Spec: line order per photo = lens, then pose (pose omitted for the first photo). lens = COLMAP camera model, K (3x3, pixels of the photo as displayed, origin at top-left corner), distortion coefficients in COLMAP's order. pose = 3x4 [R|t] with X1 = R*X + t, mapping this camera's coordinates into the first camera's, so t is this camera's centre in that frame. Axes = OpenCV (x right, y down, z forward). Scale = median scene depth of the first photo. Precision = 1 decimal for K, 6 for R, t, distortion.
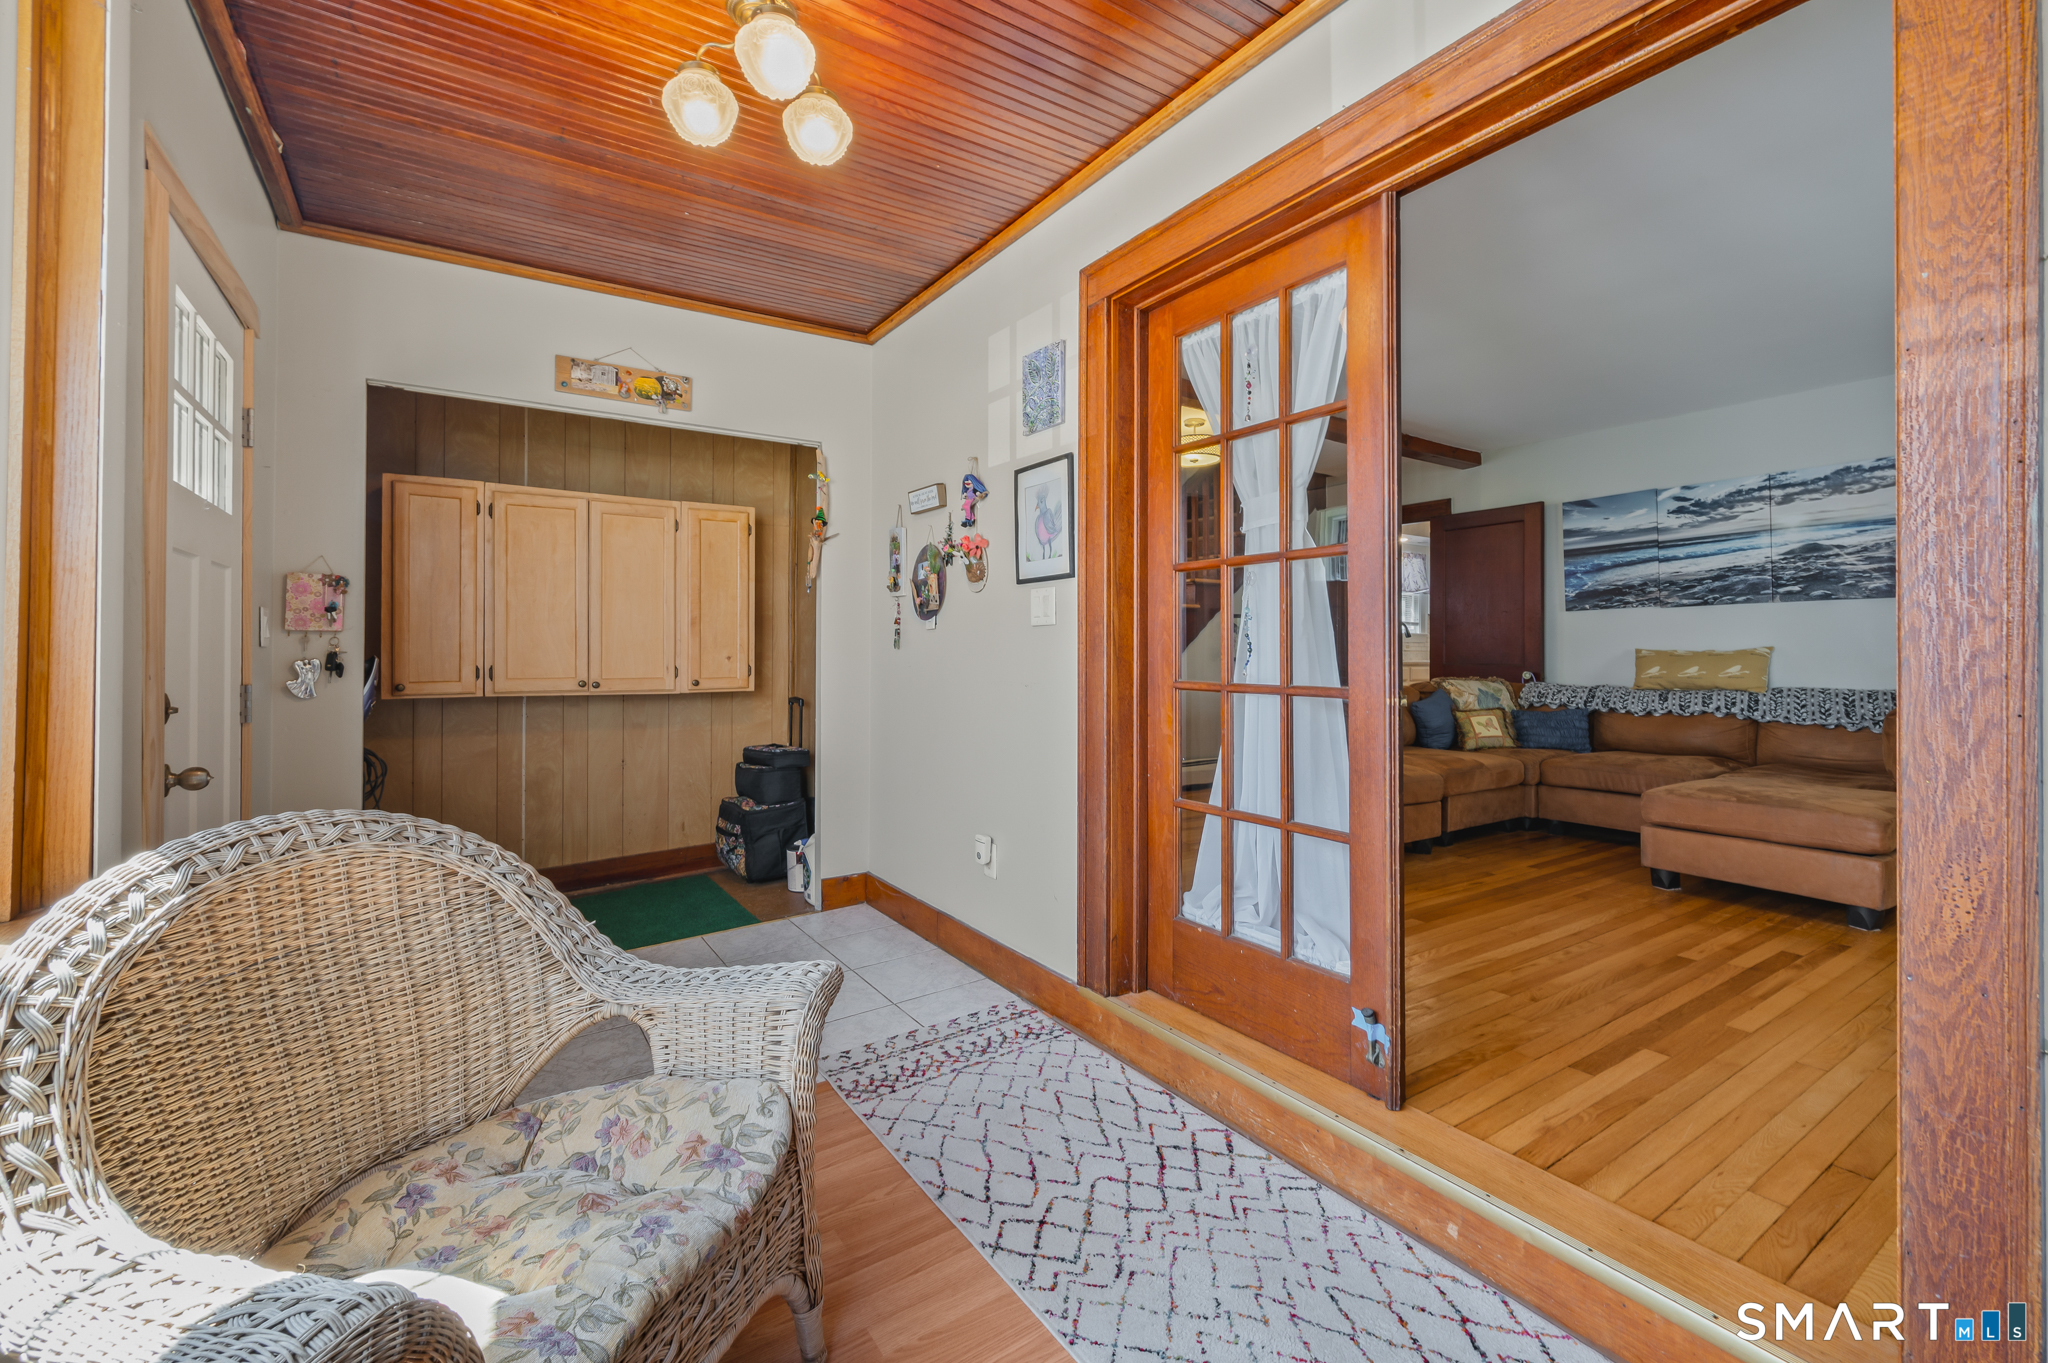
lens RADIAL K [[914.1, 0, 943.3], [0, 914.1, 643.5], [0, 0, 1]] dist [0.010472, -0.000115]
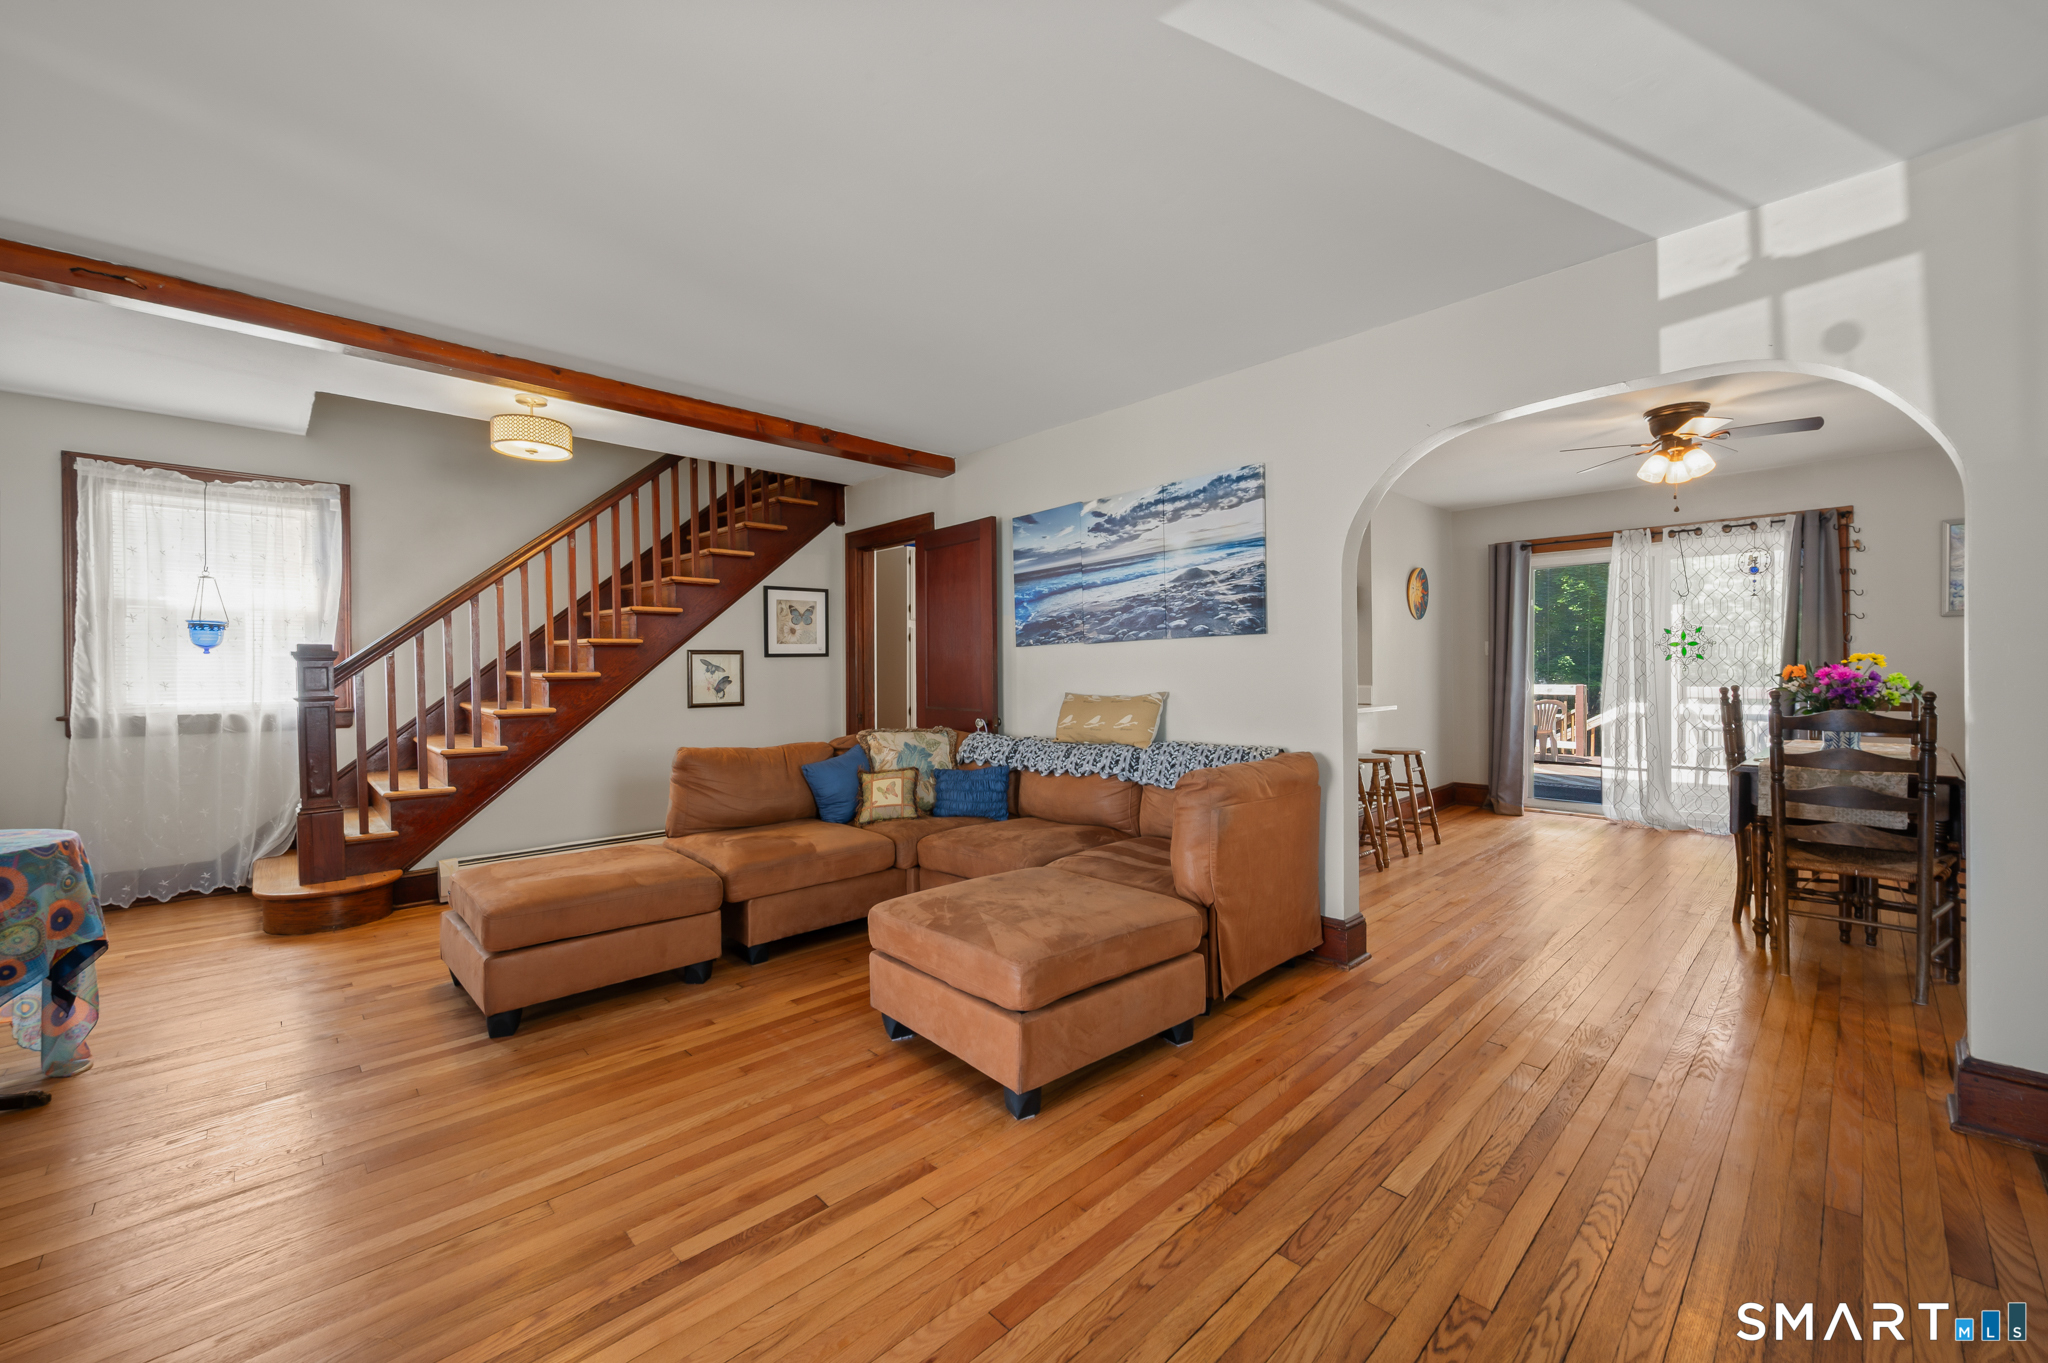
lens RADIAL K [[870.7, 0, 1024.0], [0, 870.7, 681.5], [0, 0, 1]] dist [0.001923, 0.000246]
pose [[0.979204, -0.015033, 0.202320, 0.601536], [0.010807, 0.999700, 0.021978, -0.024278], [-0.202589, -0.019334, 0.979073, 0.246965]]
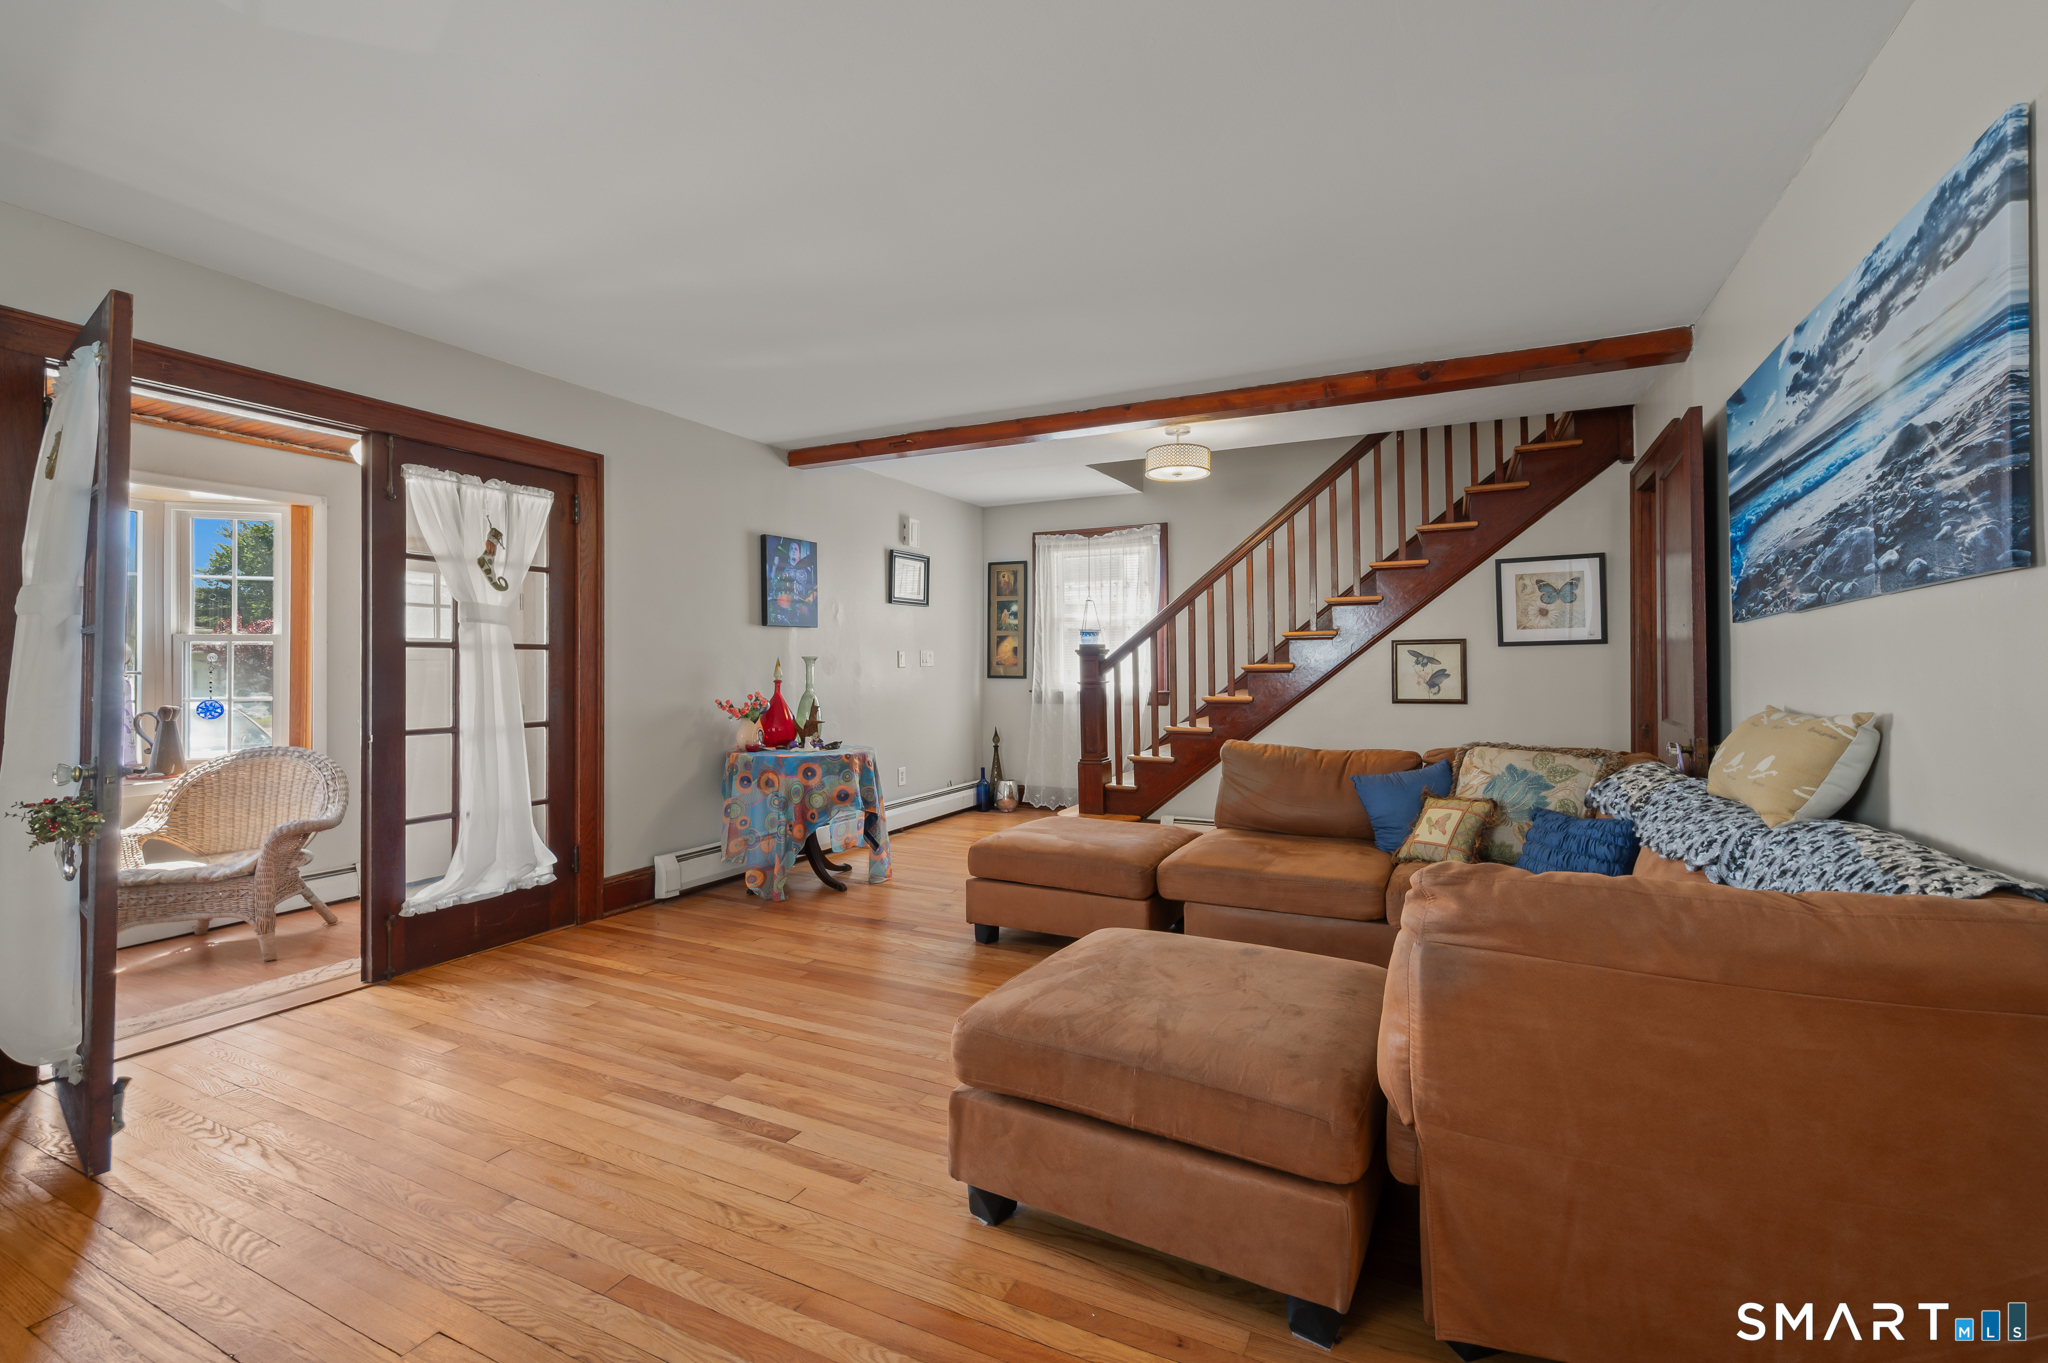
lens RADIAL K [[838.8, 0, 1011.9], [0, 838.8, 662.5], [0, 0, 1]] dist [-0.001568, -0.000137]
pose [[0.510270, -0.011813, -0.859933, 0.994518], [0.013697, 0.999890, -0.005609, -0.019627], [0.859905, -0.008916, 0.510376, 0.513134]]
